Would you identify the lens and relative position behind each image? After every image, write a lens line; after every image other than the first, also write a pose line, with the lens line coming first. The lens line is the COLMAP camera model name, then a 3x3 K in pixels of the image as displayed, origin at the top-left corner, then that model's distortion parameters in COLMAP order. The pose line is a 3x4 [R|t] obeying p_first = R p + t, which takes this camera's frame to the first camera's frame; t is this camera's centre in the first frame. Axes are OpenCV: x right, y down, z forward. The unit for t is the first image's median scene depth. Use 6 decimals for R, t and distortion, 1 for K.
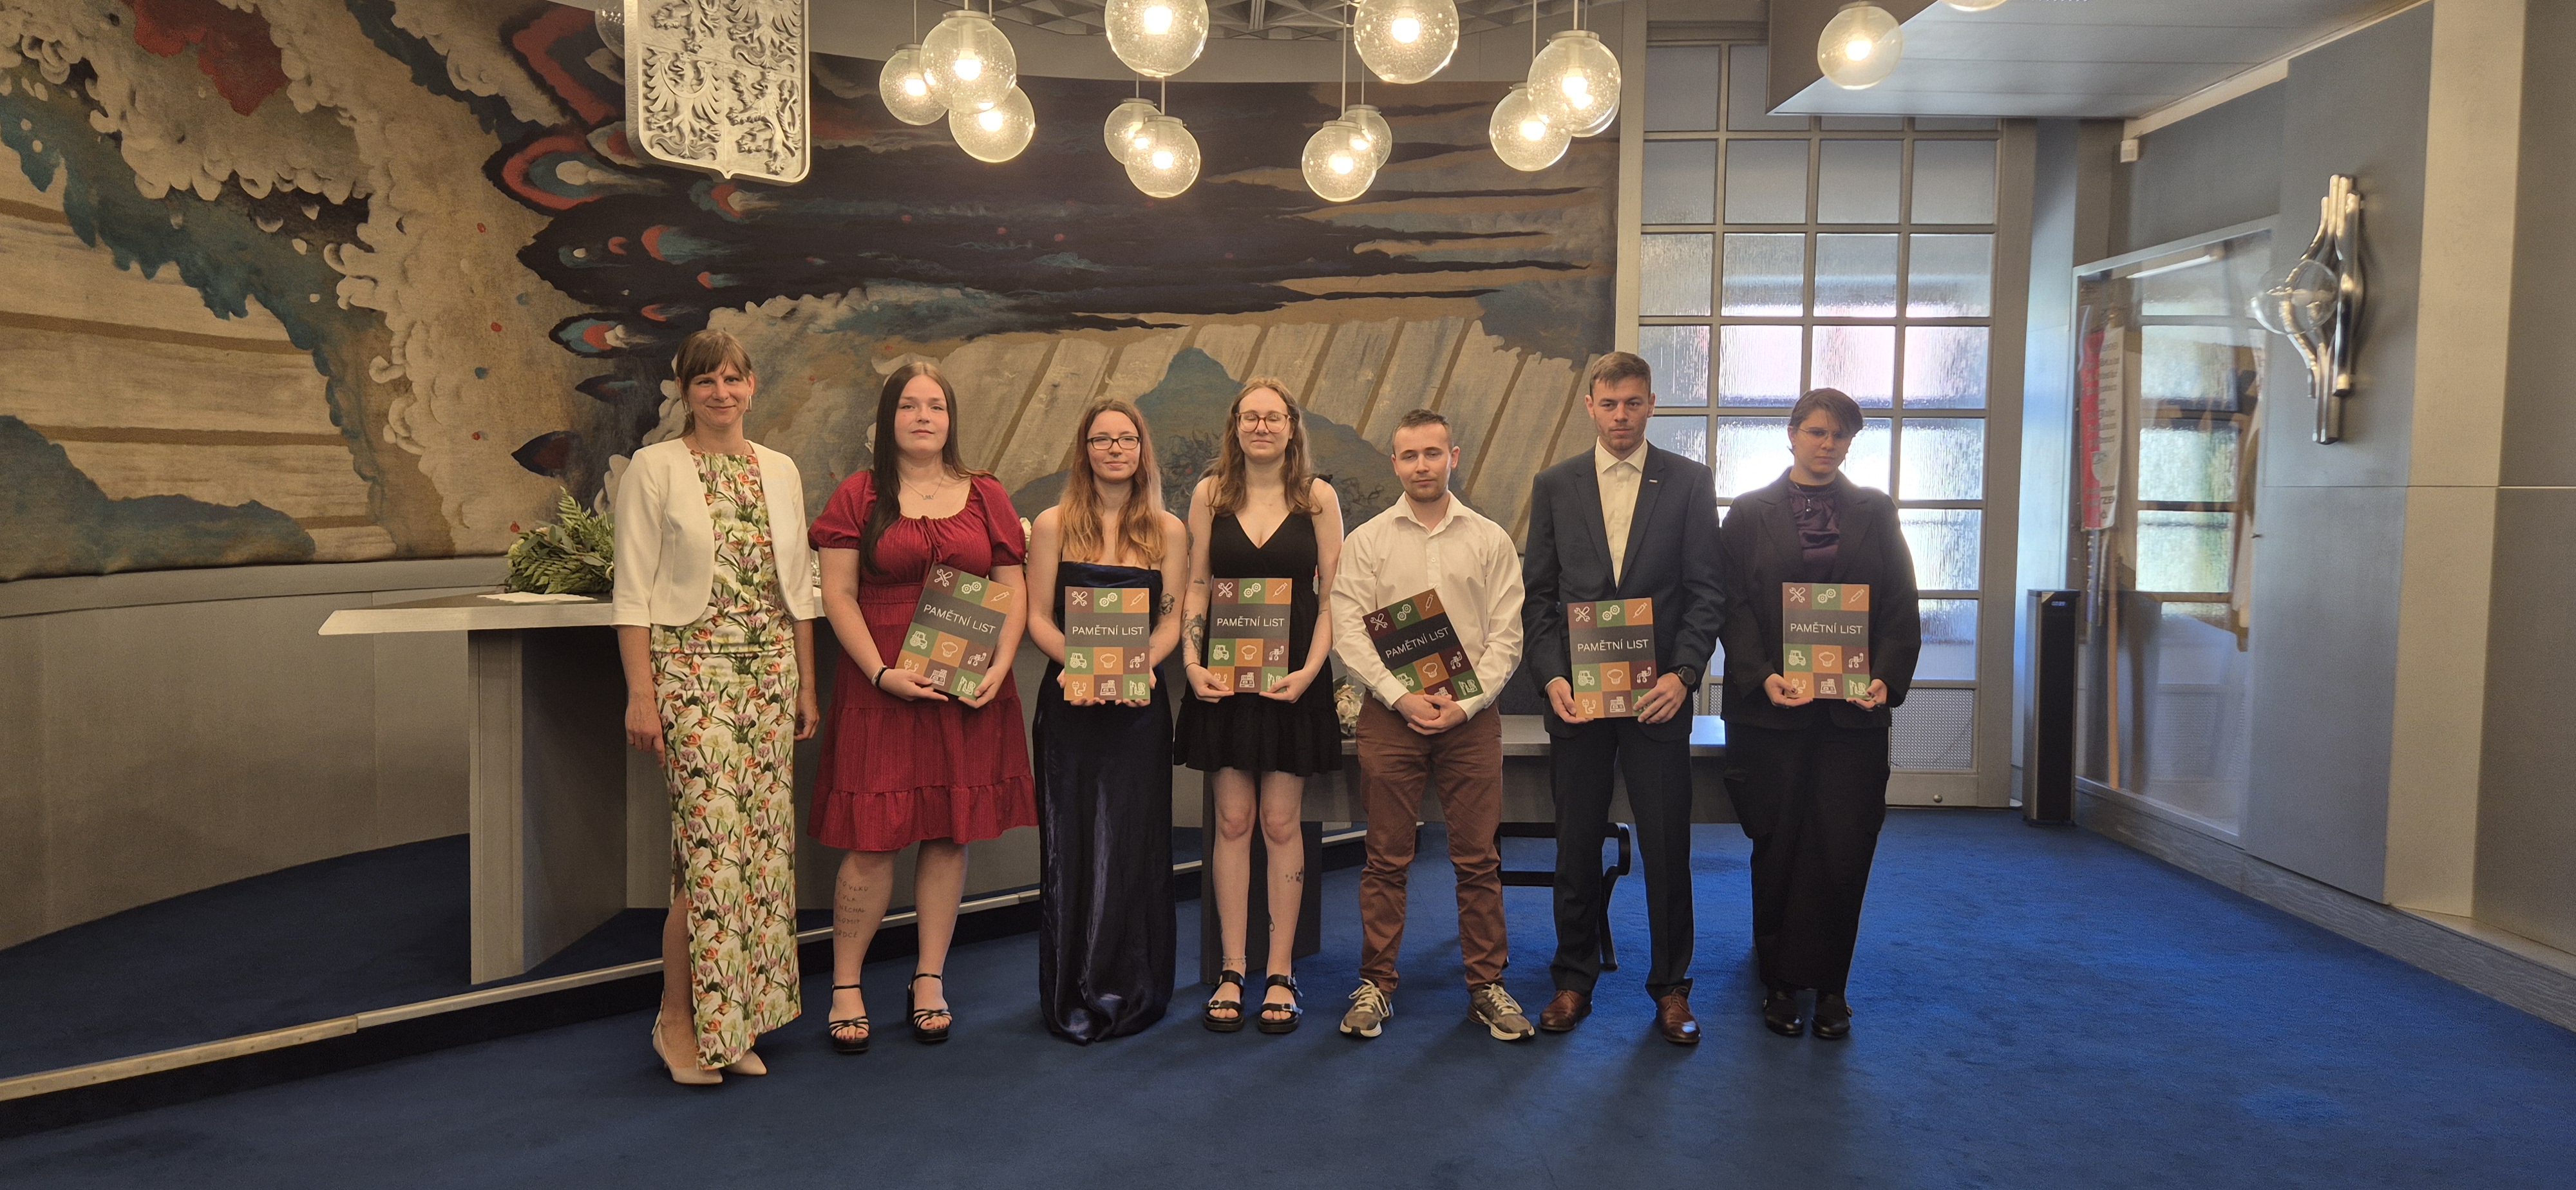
lens RADIAL K [[1719.8, 0, 1296.2], [0, 1719.8, 607.4], [0, 0, 1]] dist [0.050572, -0.051469]
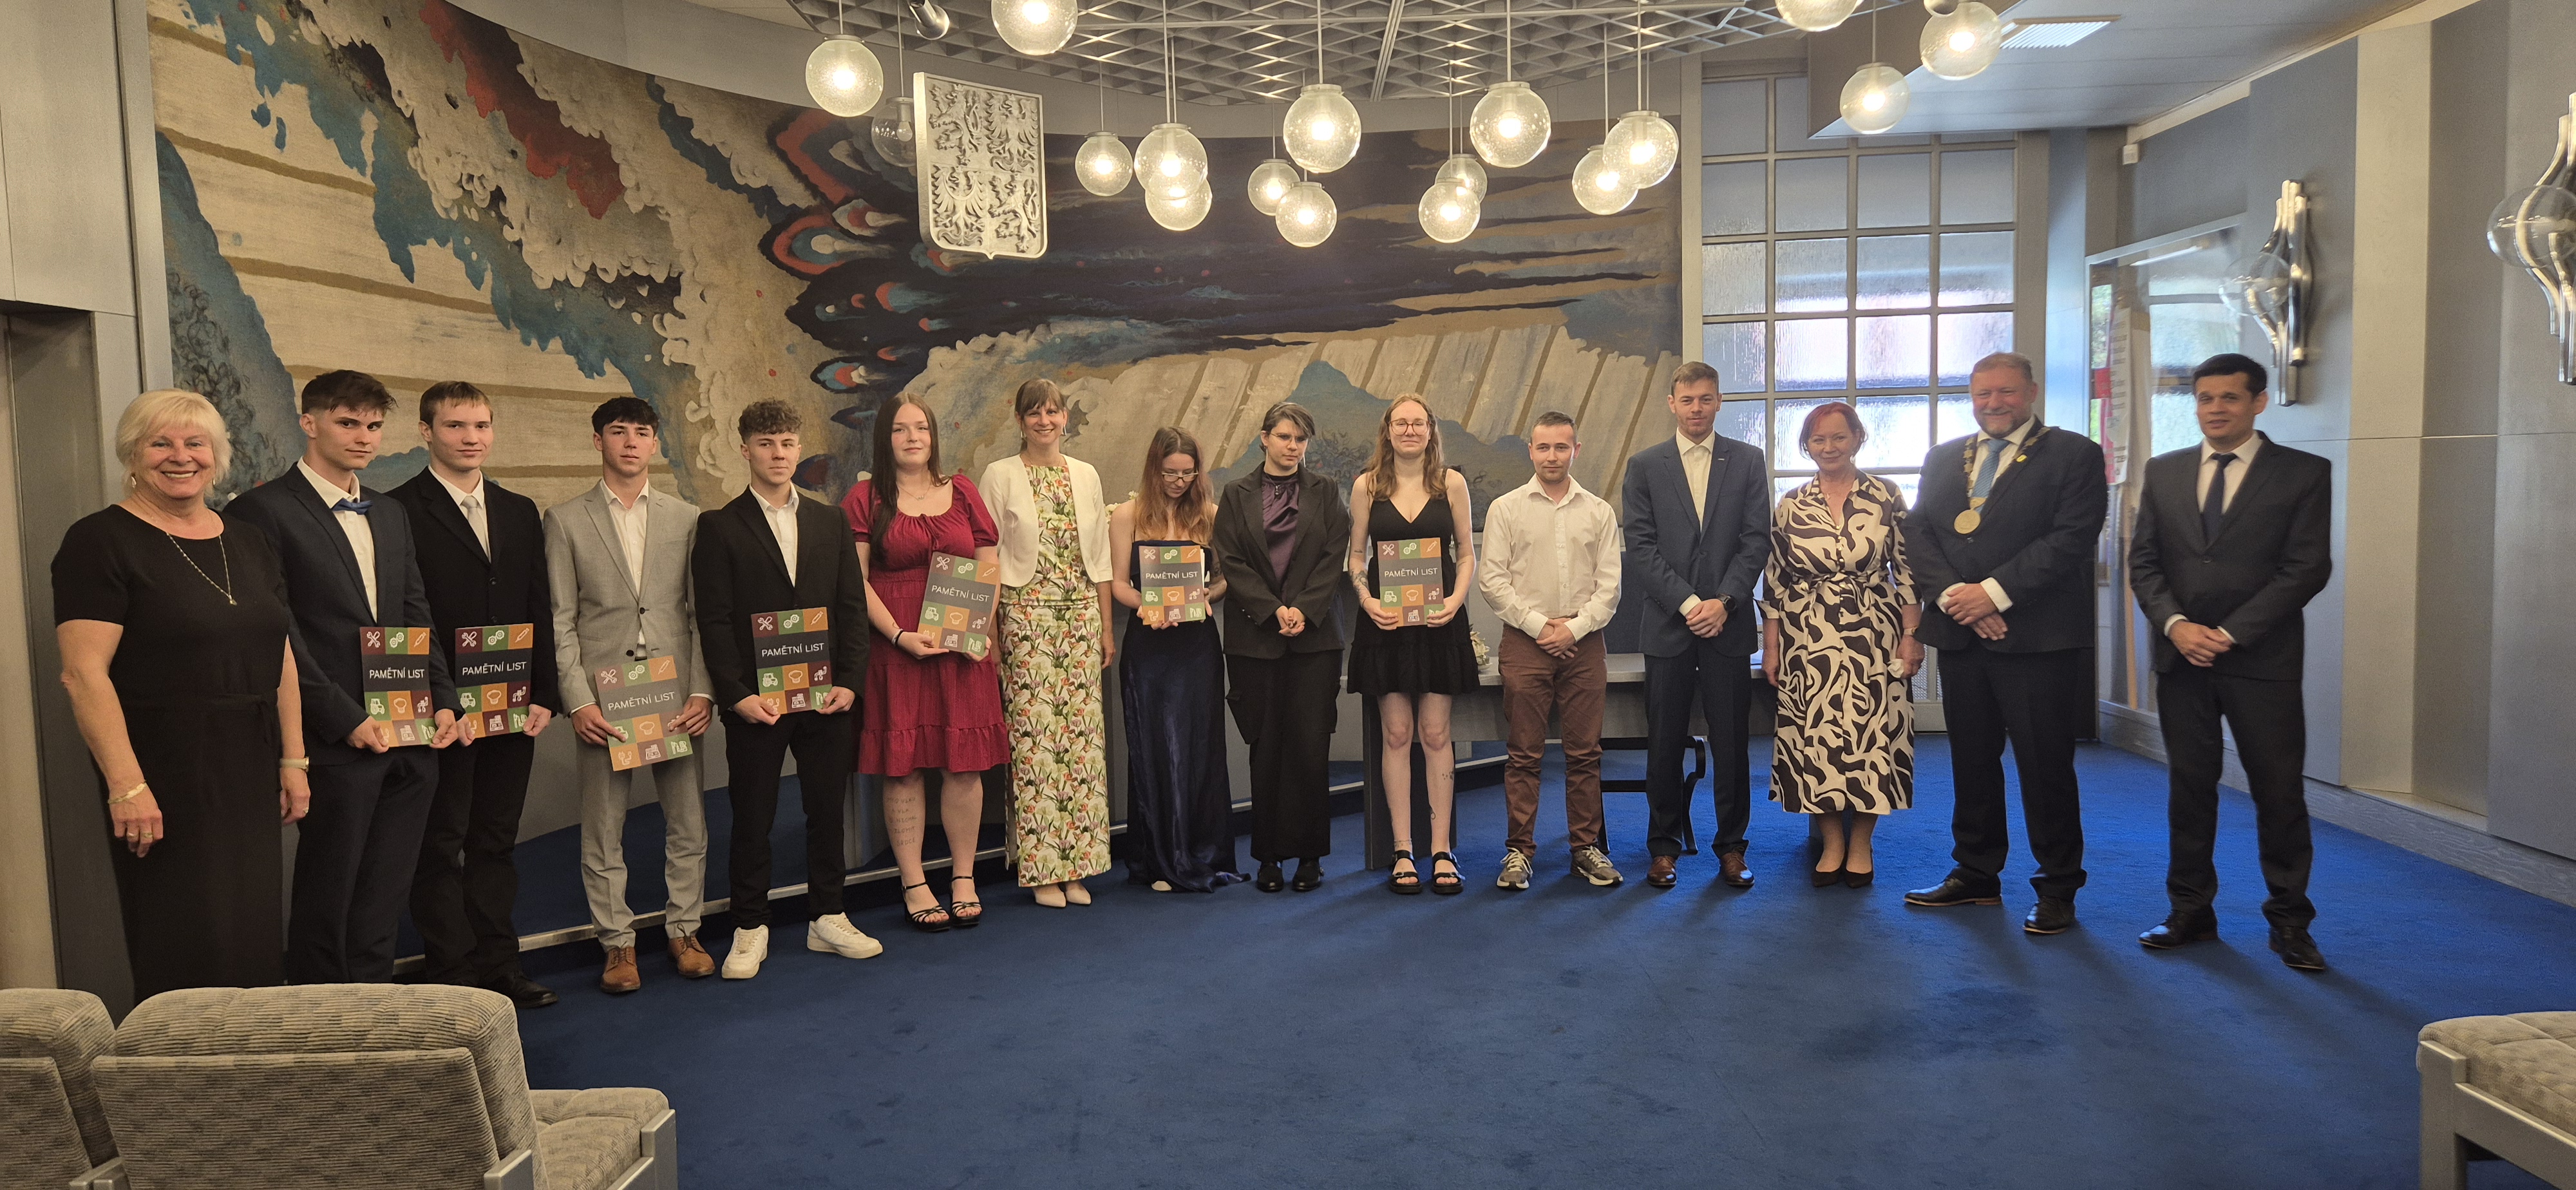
lens RADIAL K [[1719.8, 0, 1273.7], [0, 1719.8, 617.5], [0, 0, 1]] dist [0.050572, -0.051469]
pose [[0.997706, -0.034085, -0.058492, -0.036371], [0.034824, 0.999326, 0.011656, 0.012933], [0.058055, -0.013666, 0.998220, -0.231252]]
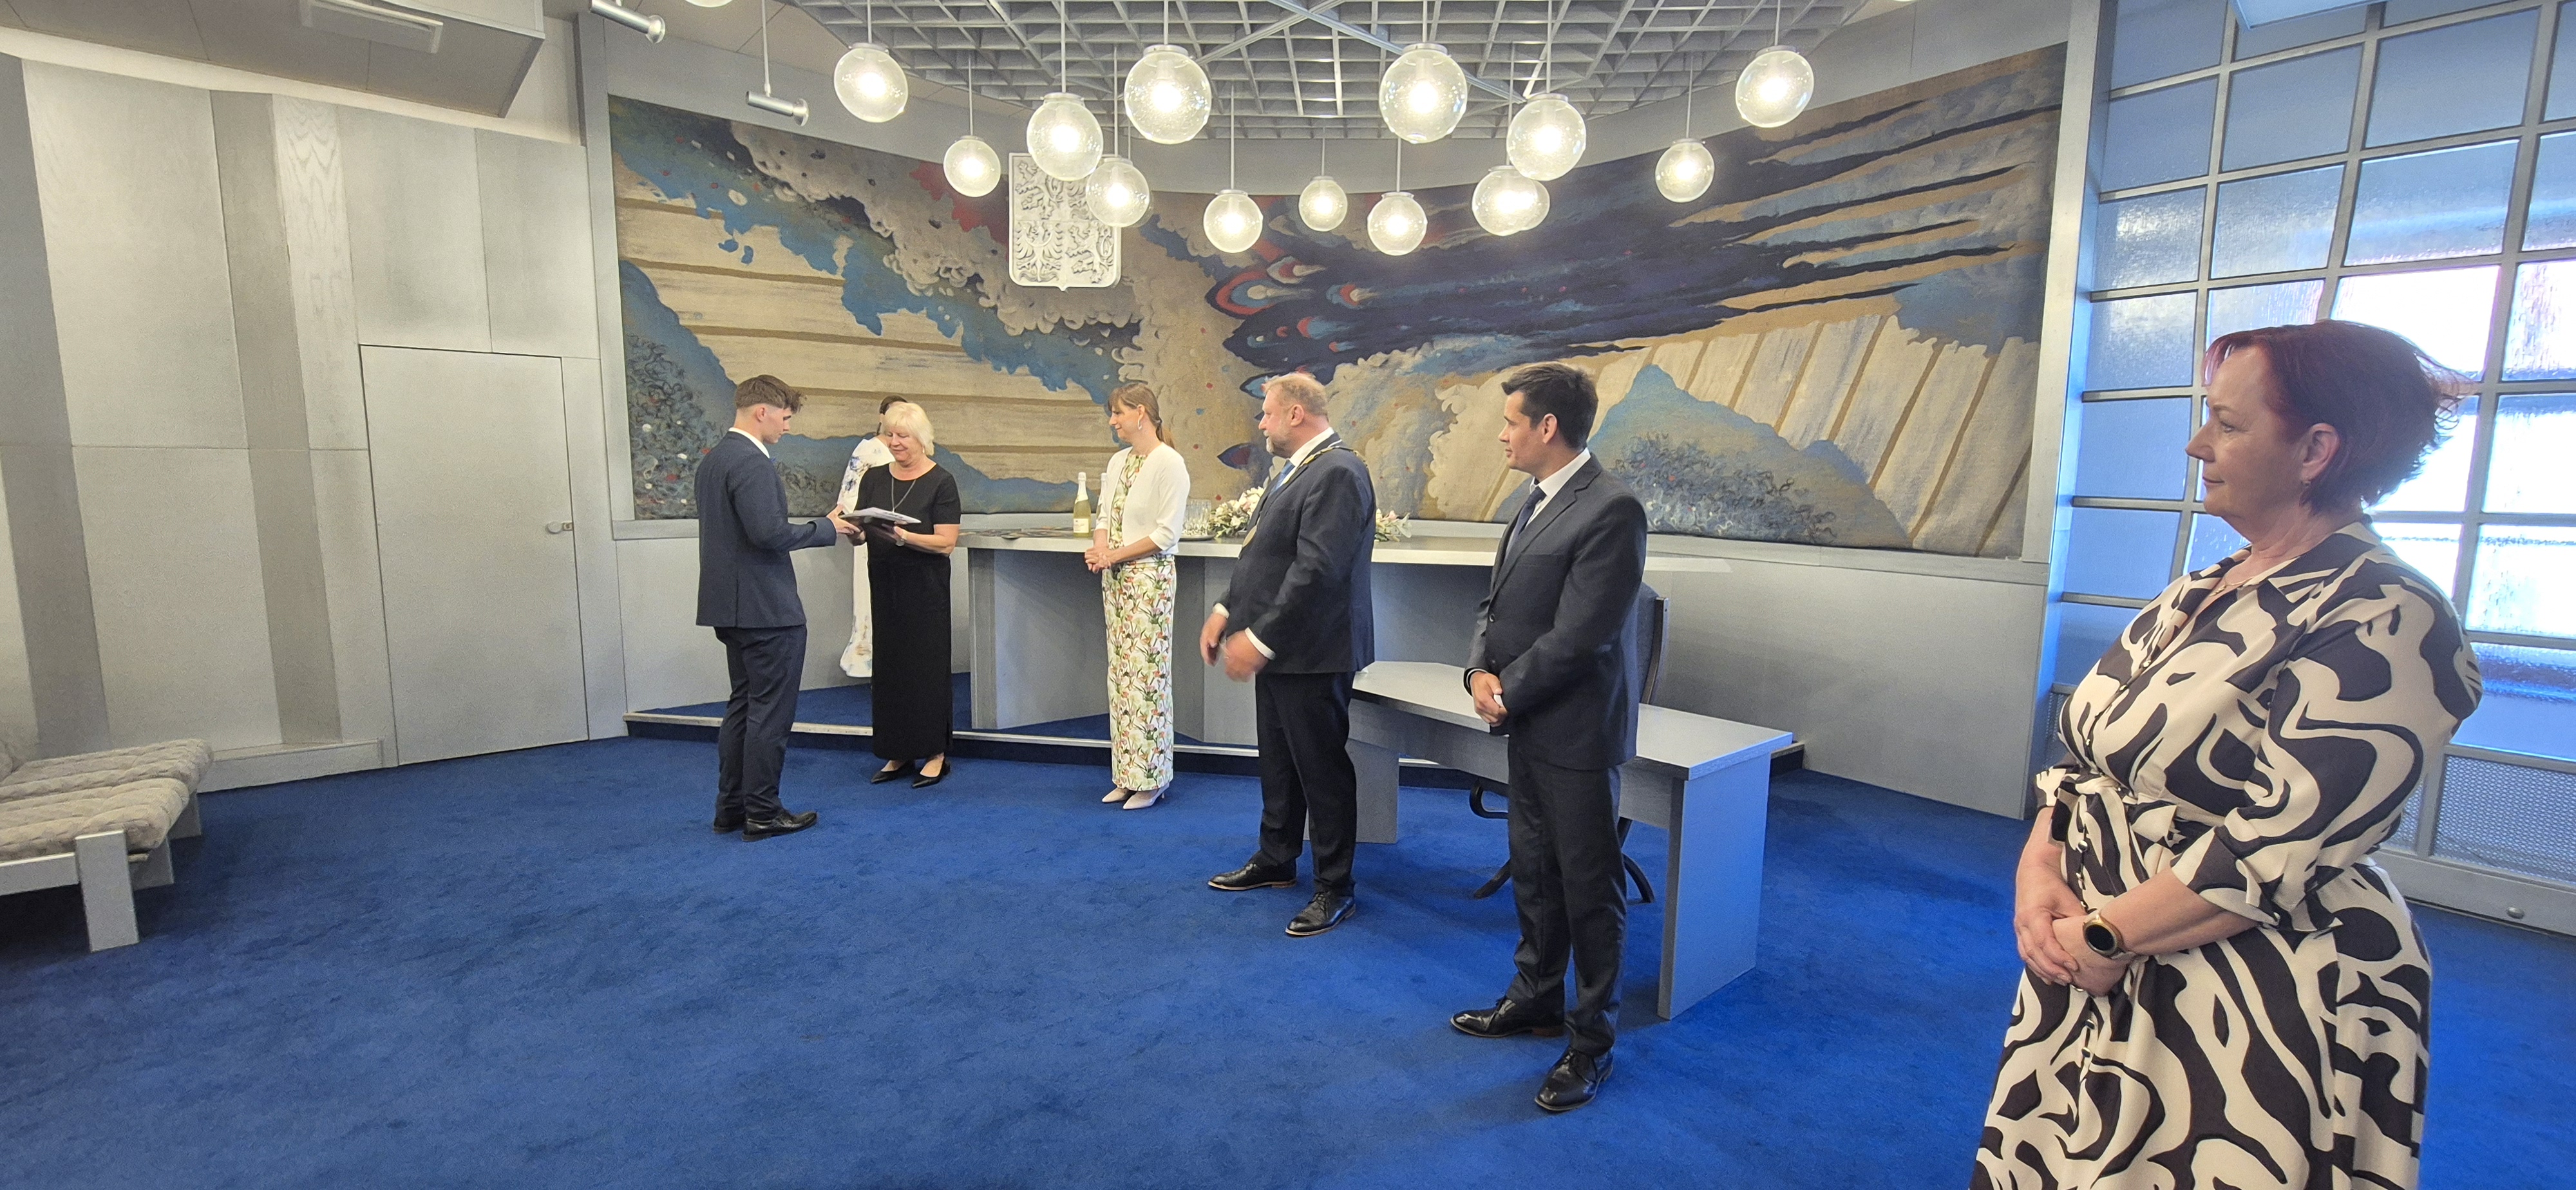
lens RADIAL K [[1056.8, 0, 1337.6], [0, 1056.8, 601.5], [0, 0, 1]] dist [-0.011864, 0.002790]
pose [[0.622631, 0.095665, -0.776646, 0.520465], [-0.060301, 0.995413, 0.074269, -0.028203], [0.780188, 0.000590, 0.625544, 0.435077]]
